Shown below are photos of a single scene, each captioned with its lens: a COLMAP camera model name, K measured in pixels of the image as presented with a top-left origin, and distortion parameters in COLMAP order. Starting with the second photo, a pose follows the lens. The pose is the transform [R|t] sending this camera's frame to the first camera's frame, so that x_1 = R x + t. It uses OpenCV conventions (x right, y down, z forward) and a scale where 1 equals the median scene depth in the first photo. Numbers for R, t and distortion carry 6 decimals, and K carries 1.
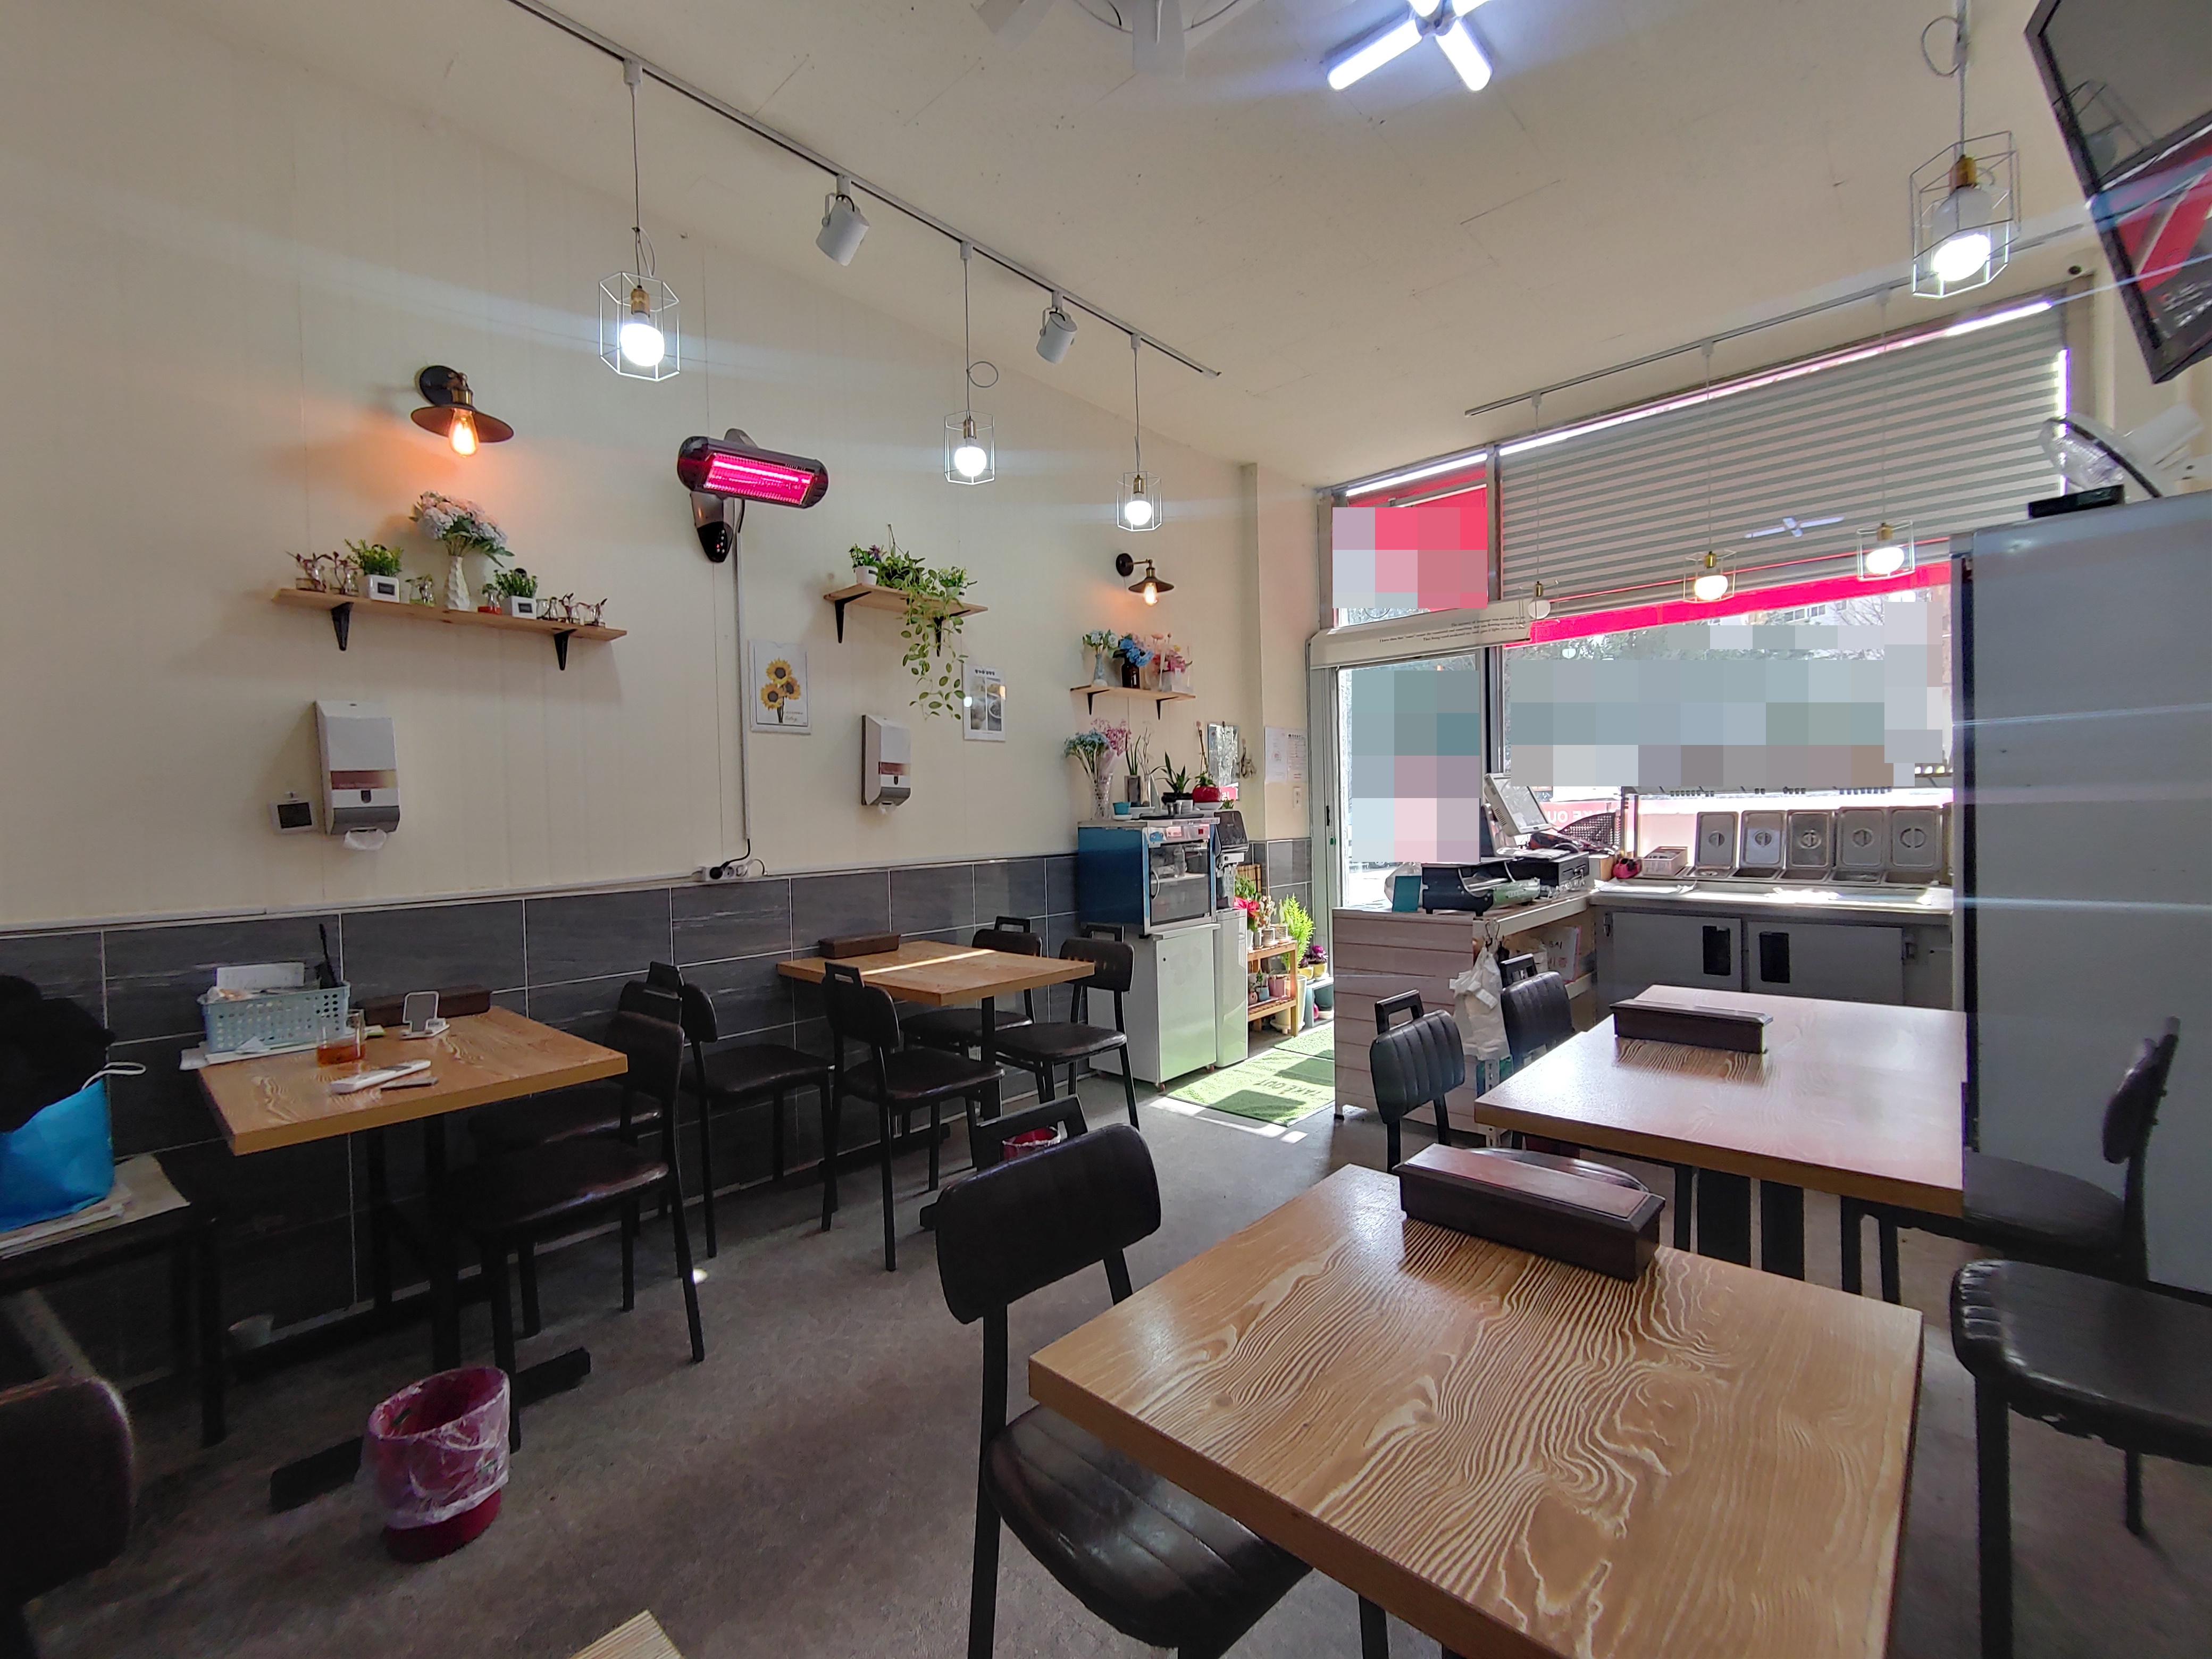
lens RADIAL K [[943.1, 0, 1106.0], [0, 943.1, 829.5], [0, 0, 1]] dist [0.000814, -0.000198]
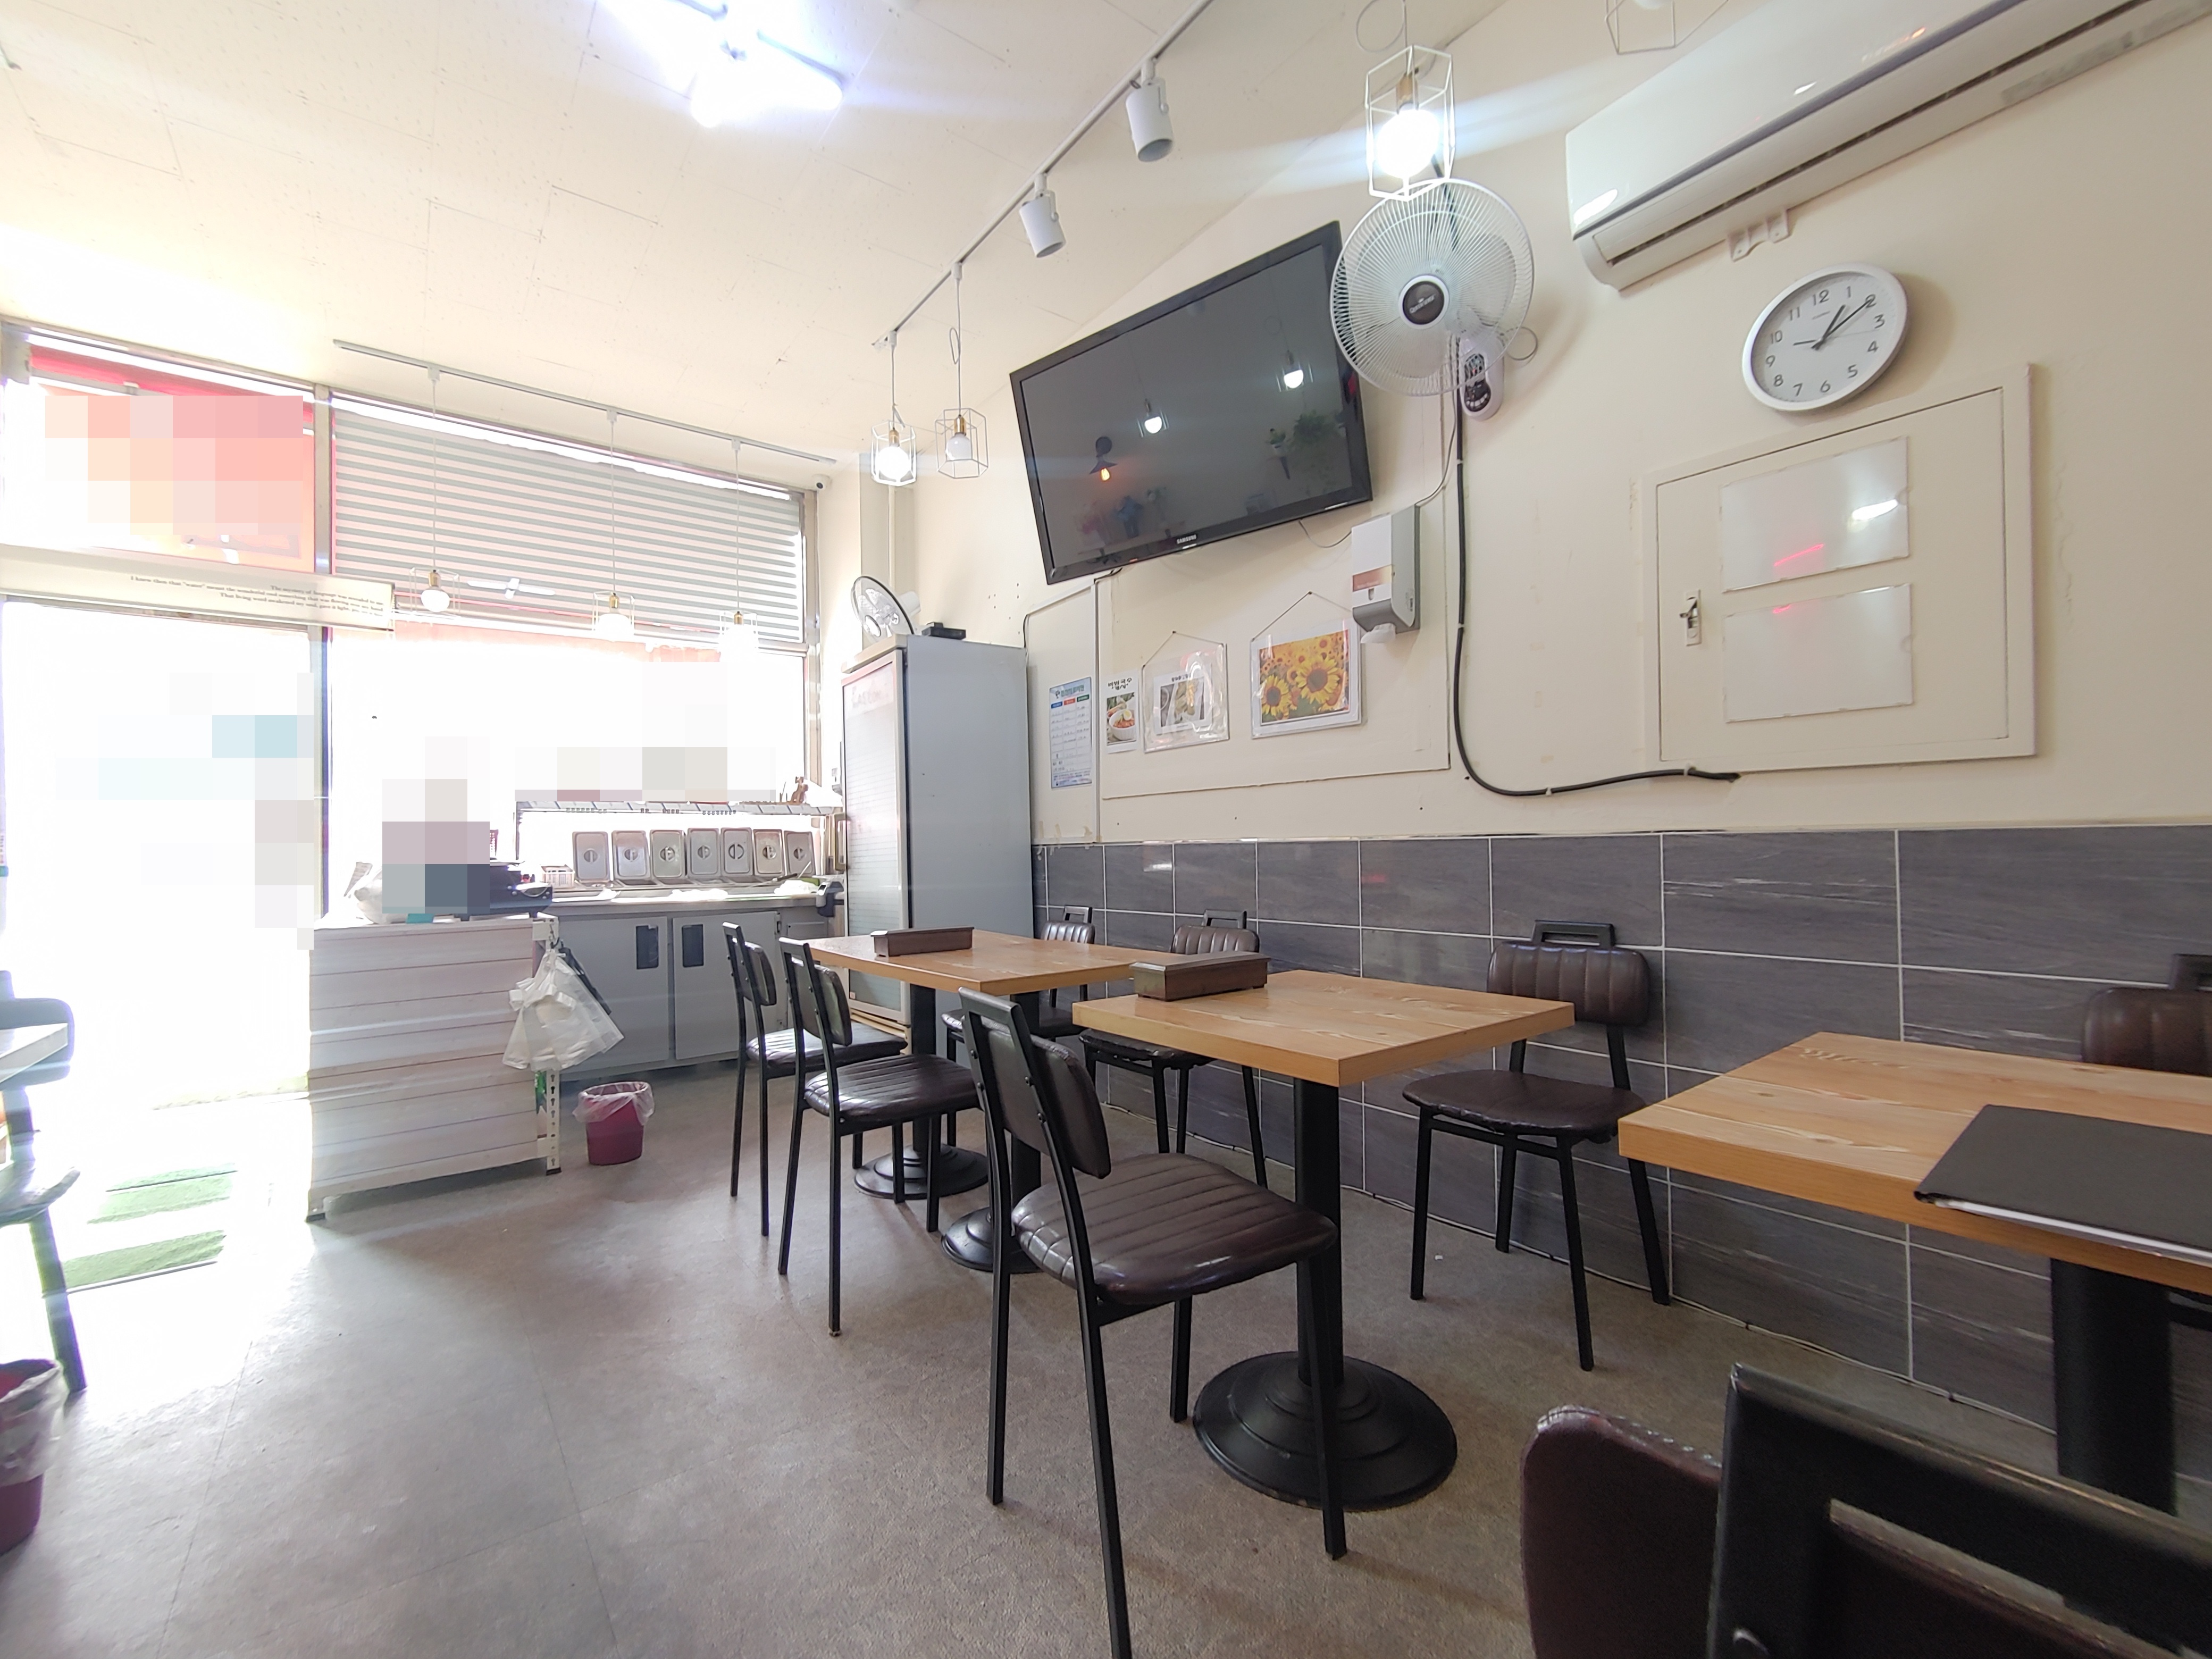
lens RADIAL K [[943.1, 0, 1106.0], [0, 943.1, 829.5], [0, 0, 1]] dist [0.000814, -0.000198]
pose [[0.175737, 0.046219, 0.983352, -0.313677], [0.031224, 0.998133, -0.052494, 0.054164], [-0.983942, 0.039929, 0.173966, 0.216494]]
